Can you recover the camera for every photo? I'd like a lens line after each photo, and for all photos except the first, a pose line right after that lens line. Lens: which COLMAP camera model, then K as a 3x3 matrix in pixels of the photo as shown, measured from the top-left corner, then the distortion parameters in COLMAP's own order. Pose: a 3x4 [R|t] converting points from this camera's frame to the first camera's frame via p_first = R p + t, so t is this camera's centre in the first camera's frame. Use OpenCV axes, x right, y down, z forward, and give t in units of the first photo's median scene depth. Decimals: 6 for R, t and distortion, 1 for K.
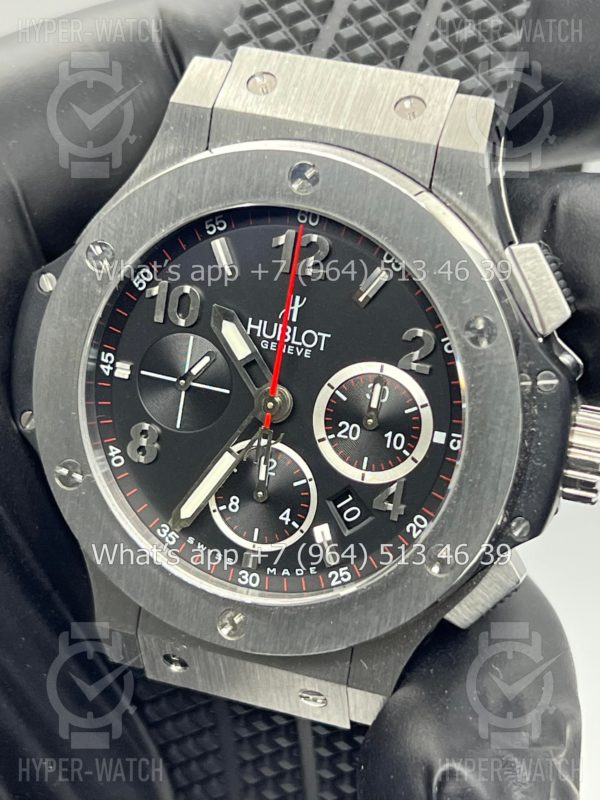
lens RADIAL K [[1889.4, 0, 296.2], [0, 1889.4, 398.4], [0, 0, 1]] dist [0.225994, 0.000000]
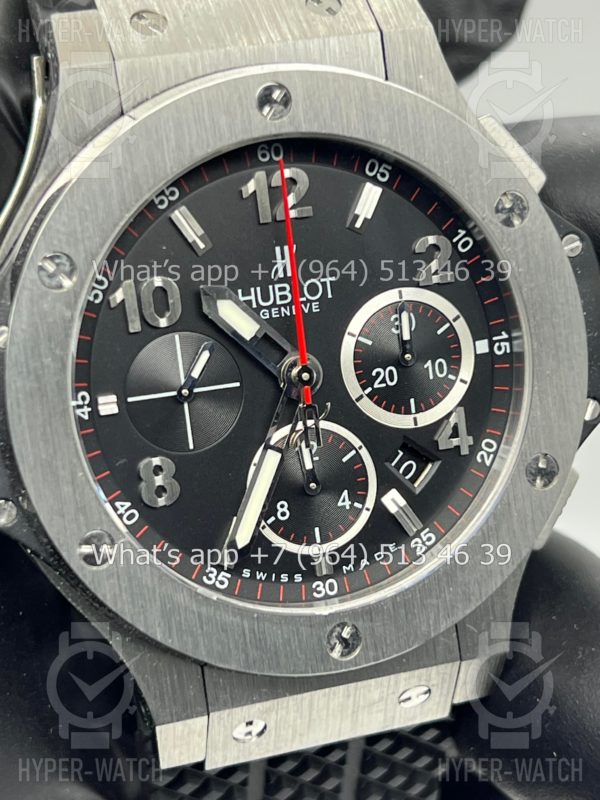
lens RADIAL K [[1889.4, 0, 299.4], [0, 1889.4, 405.2], [0, 0, 1]] dist [0.225994, 0.000000]
pose [[0.798458, -0.319000, 0.510591, -0.448535], [0.352454, 0.935242, 0.033143, -0.013171], [-0.488099, 0.153496, 0.859184, 0.275624]]
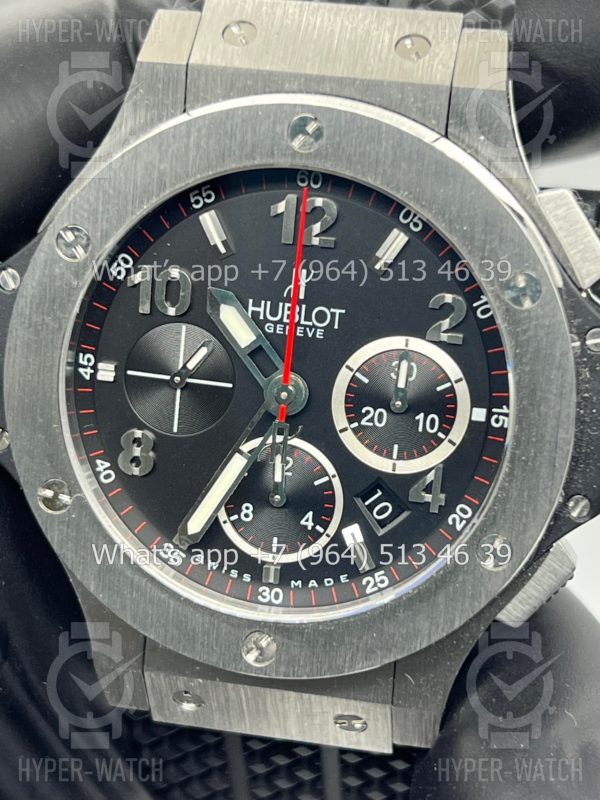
lens RADIAL K [[1889.4, 0, 299.3], [0, 1889.4, 399.4], [0, 0, 1]] dist [0.225994, 0.000000]
pose [[0.990362, -0.087258, 0.107558, -0.100956], [0.088697, 0.996021, -0.008654, 0.013561], [-0.106375, 0.018110, 0.994161, 0.122687]]
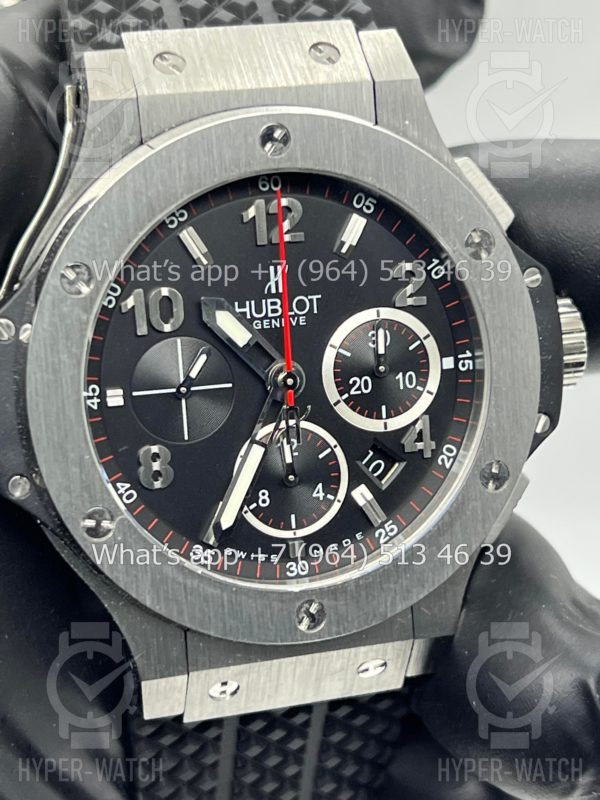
lens RADIAL K [[1889.4, 0, 300.9], [0, 1889.4, 395.6], [0, 0, 1]] dist [0.225994, 0.000000]
pose [[0.816365, -0.278538, 0.505929, -0.493438], [0.300259, 0.953011, 0.040182, -0.026260], [-0.493348, 0.119107, 0.861639, 0.170197]]
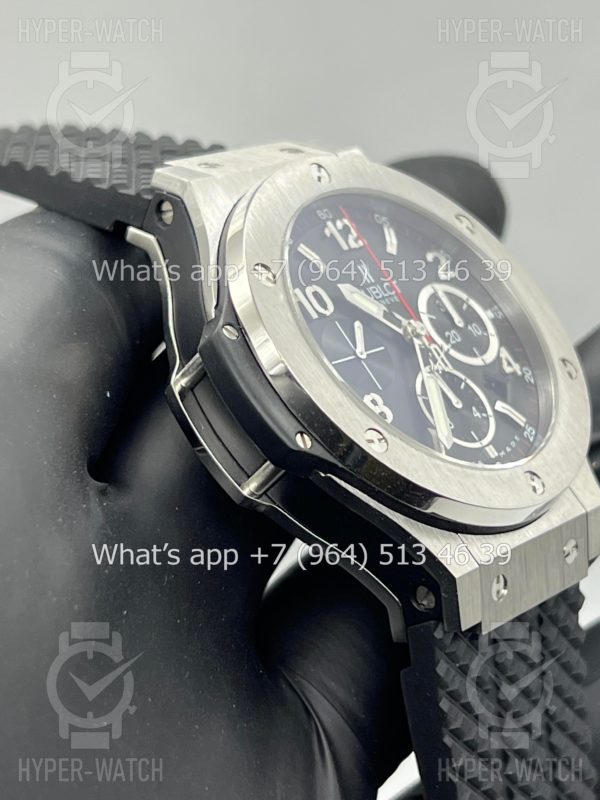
lens RADIAL K [[1889.4, 0, 298.2], [0, 1889.4, 397.1], [0, 0, 1]] dist [0.225994, 0.000000]
pose [[0.356497, -0.171351, 0.918449, -1.136187], [0.722242, 0.674148, -0.154566, 0.159797], [-0.592686, 0.718445, 0.364088, 0.639204]]
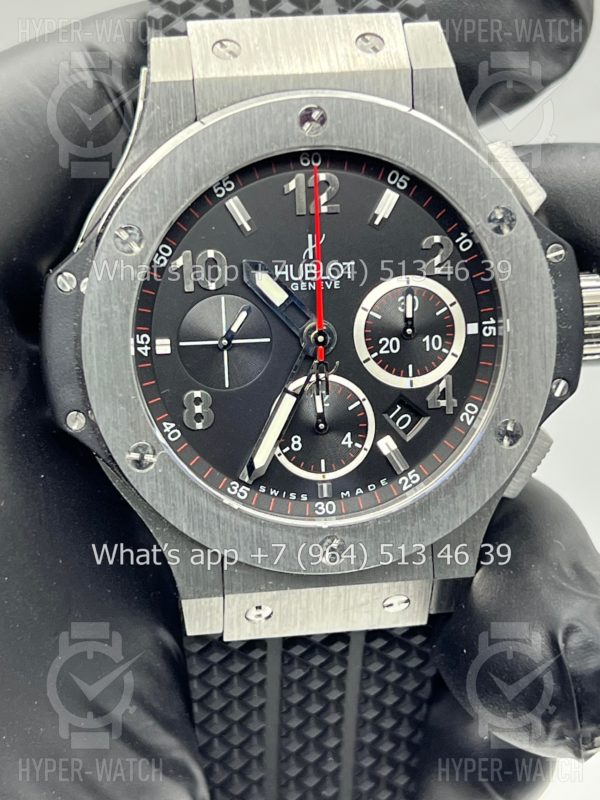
lens RADIAL K [[1889.4, 0, 302.8], [0, 1889.4, 400.3], [0, 0, 1]] dist [0.225994, 0.000000]
pose [[0.891387, -0.245774, 0.380821, -0.434397], [0.261584, 0.965123, 0.010581, 0.023053], [-0.370140, 0.090185, 0.924588, 0.021137]]
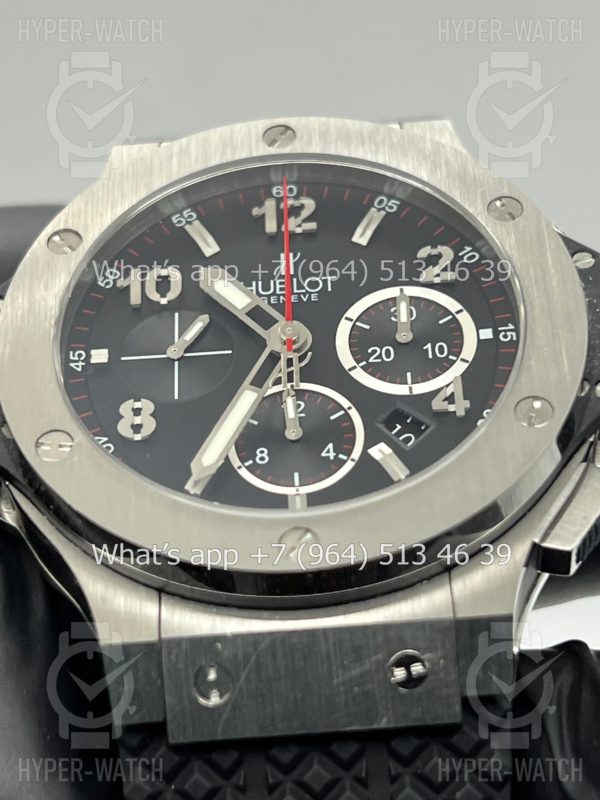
lens RADIAL K [[1889.4, 0, 299.3], [0, 1889.4, 400.0], [0, 0, 1]] dist [0.225994, 0.000000]
pose [[0.954662, -0.016557, 0.297230, -0.265057], [0.230783, 0.671846, -0.703819, 0.630614], [-0.188040, 0.740505, 0.645208, 0.461761]]
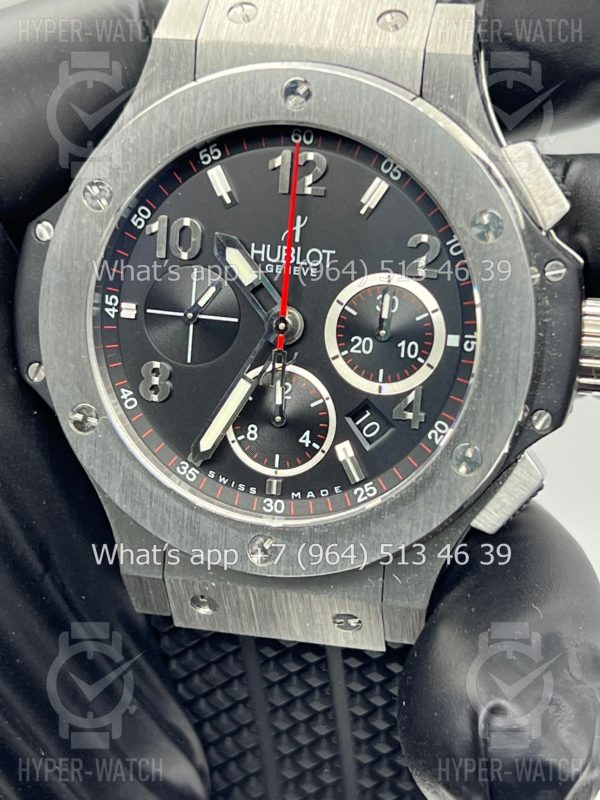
lens RADIAL K [[1889.4, 0, 297.3], [0, 1889.4, 399.8], [0, 0, 1]] dist [0.225994, 0.000000]
pose [[0.993922, -0.091361, 0.061426, -0.070426], [0.094791, 0.993951, -0.055463, 0.098382], [-0.055987, 0.060949, 0.996569, 0.000831]]
